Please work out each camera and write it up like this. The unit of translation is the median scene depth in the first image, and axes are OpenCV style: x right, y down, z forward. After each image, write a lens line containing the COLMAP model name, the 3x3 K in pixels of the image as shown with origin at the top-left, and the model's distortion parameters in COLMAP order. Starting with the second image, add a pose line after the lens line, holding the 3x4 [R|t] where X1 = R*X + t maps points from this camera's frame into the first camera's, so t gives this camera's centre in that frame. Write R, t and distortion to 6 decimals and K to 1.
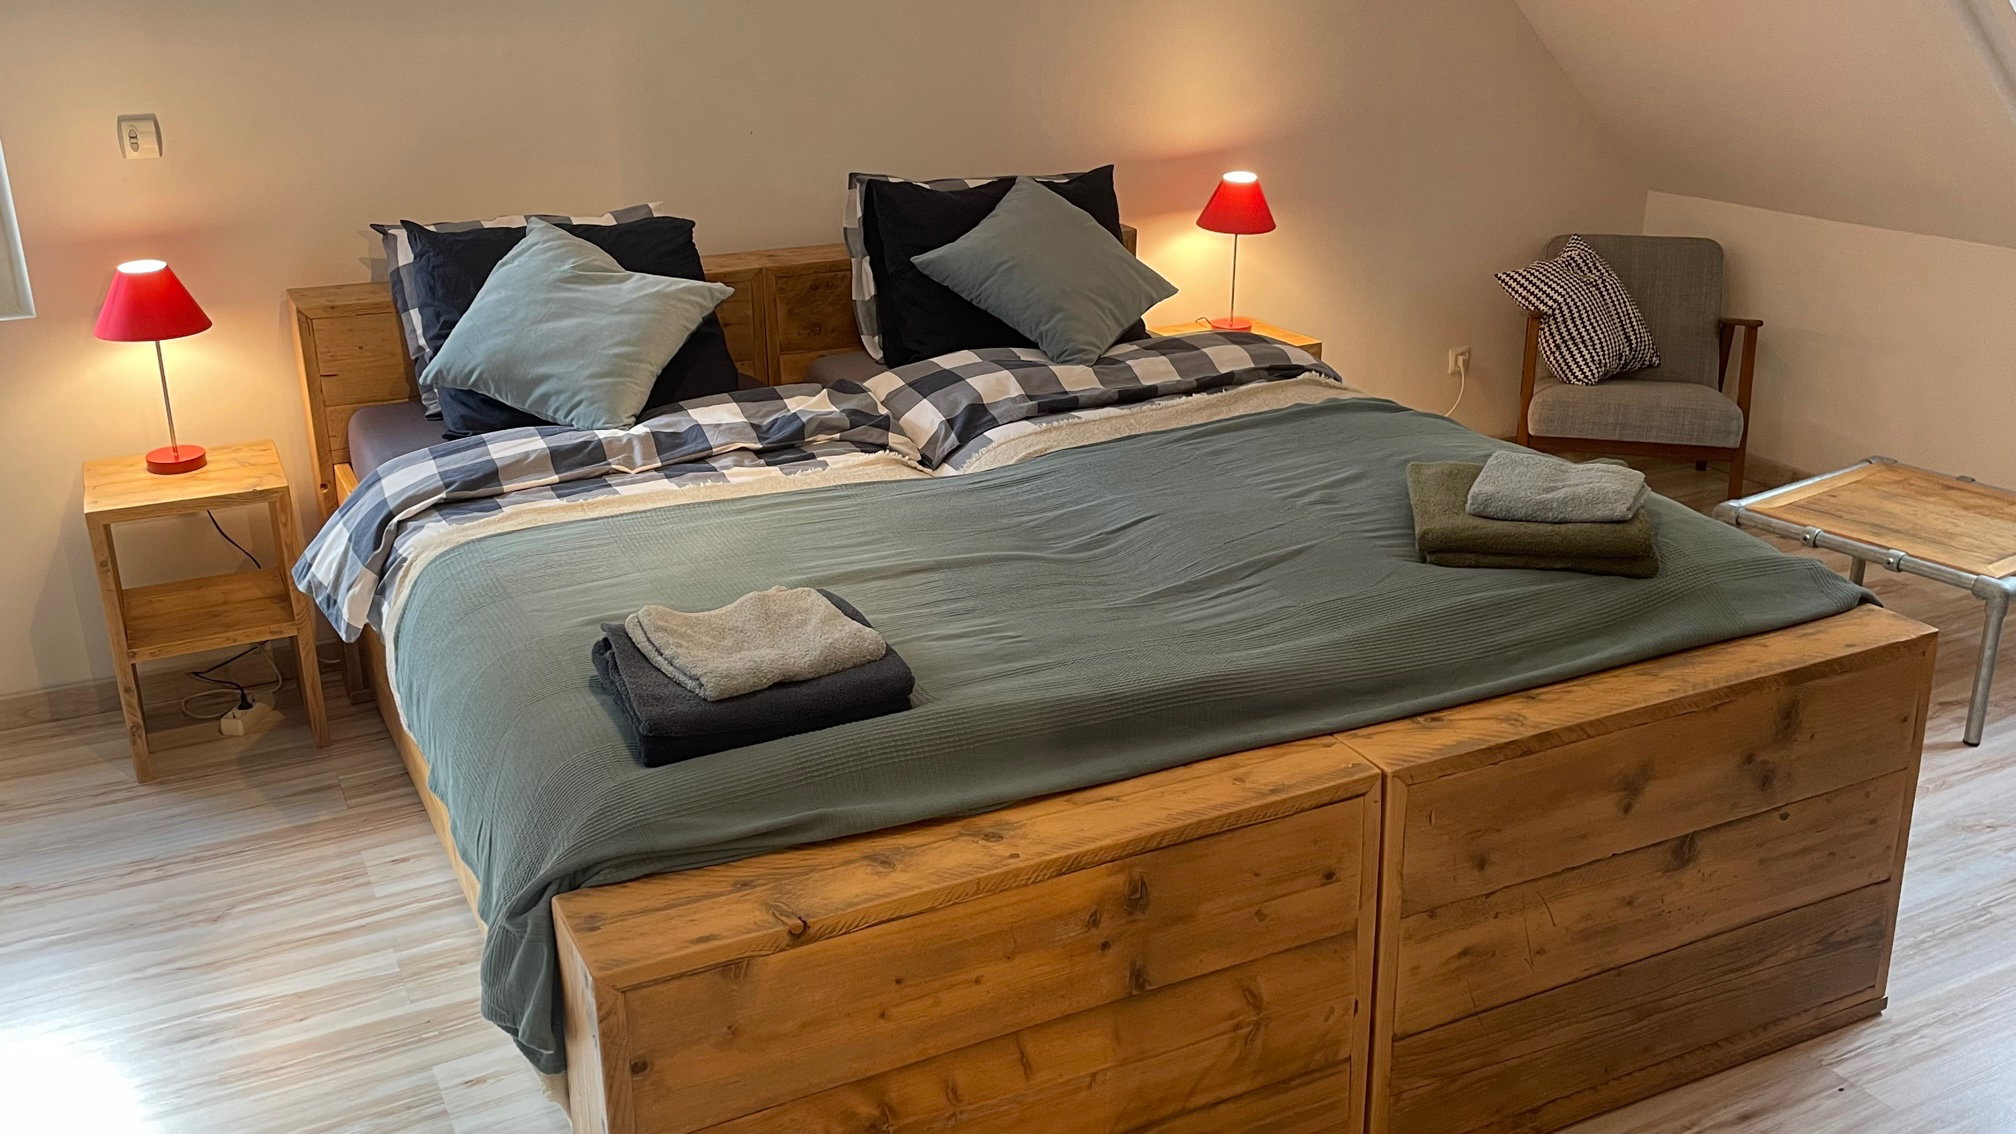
lens RADIAL K [[1714.6, 0, 1003.0], [0, 1714.6, 559.5], [0, 0, 1]] dist [0.014394, -0.005285]
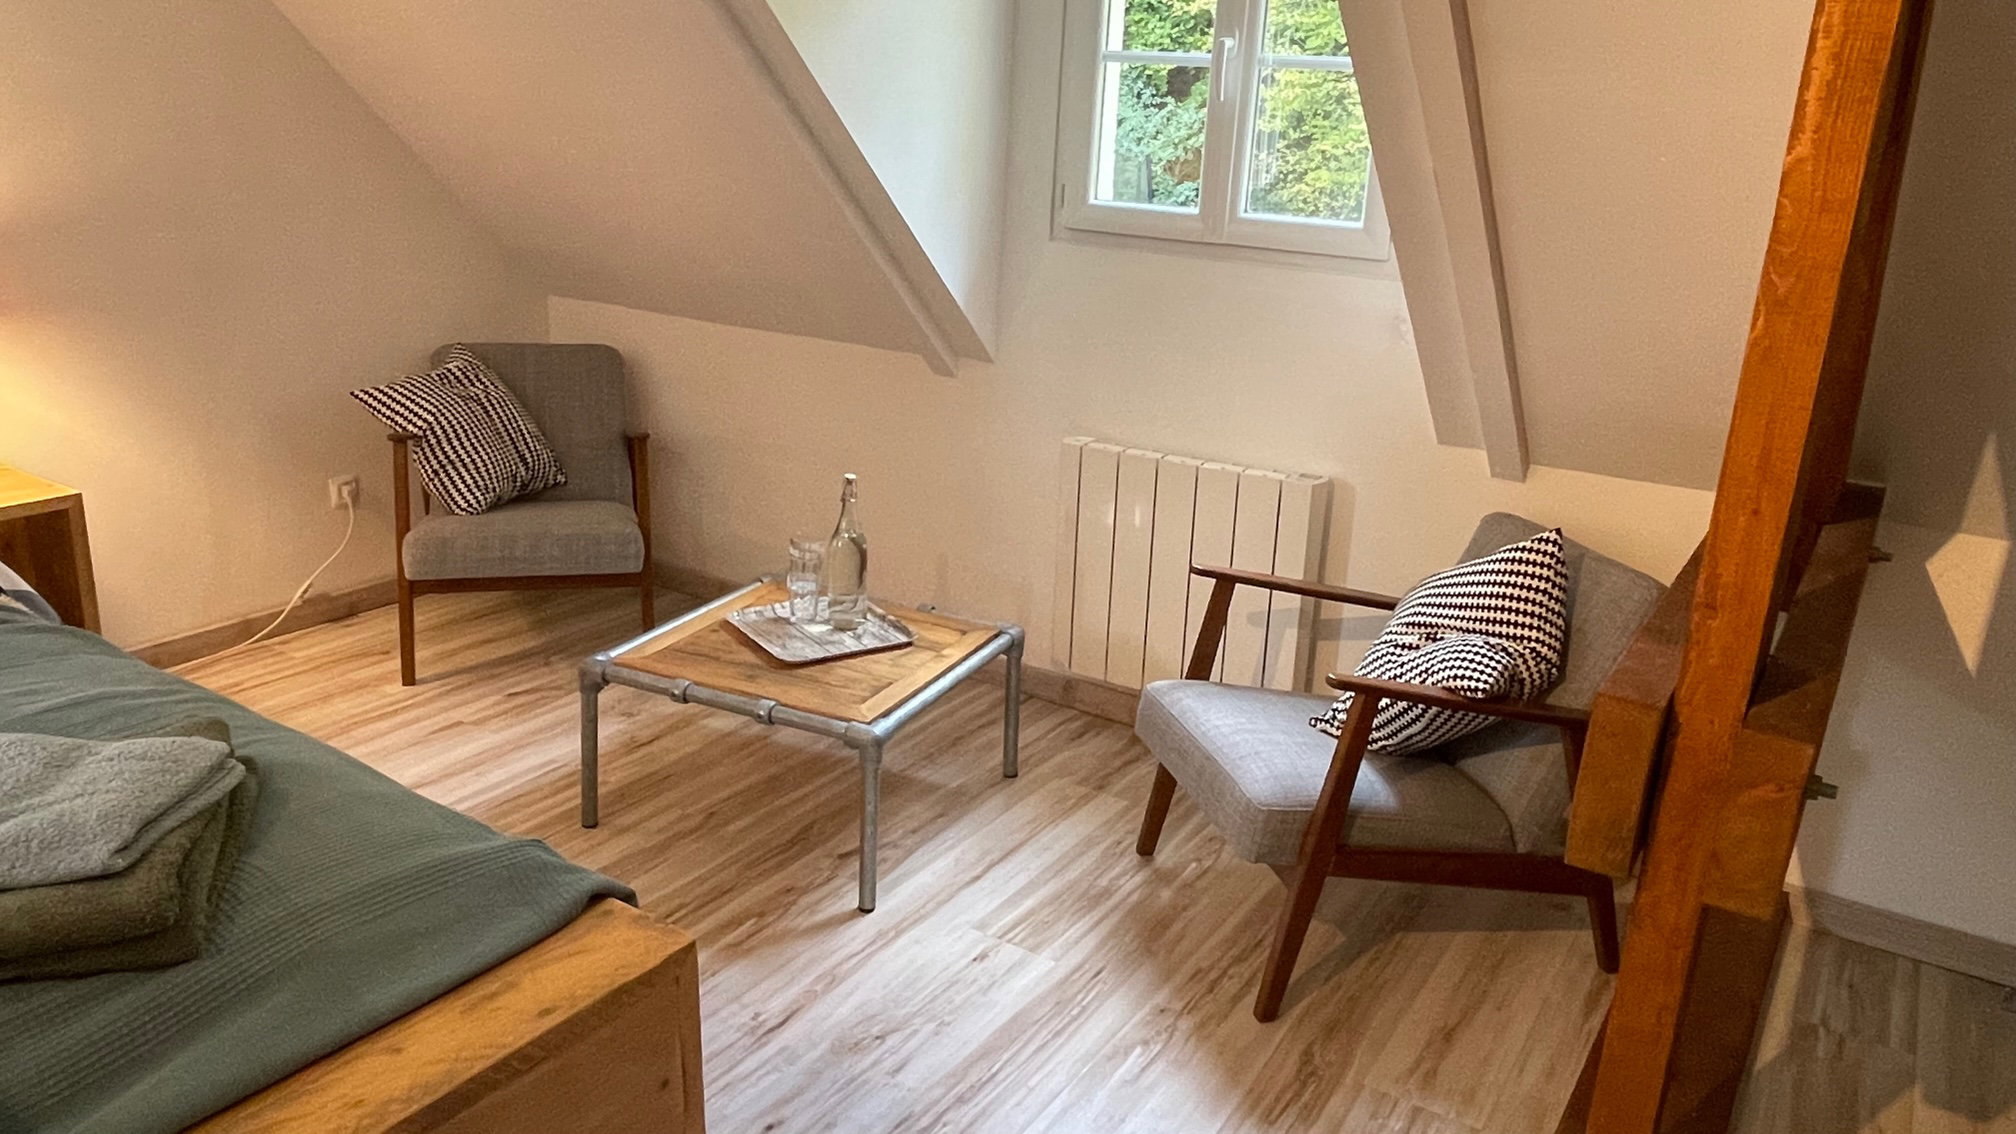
lens RADIAL K [[1441.3, 0, 1006.1], [0, 1441.3, 570.4], [0, 0, 1]] dist [0.006361, 0.002274]
pose [[0.850844, -0.103840, 0.515055, 0.191493], [0.119622, 0.992816, 0.002551, -0.043132], [-0.511620, 0.059442, 0.857153, 0.234729]]
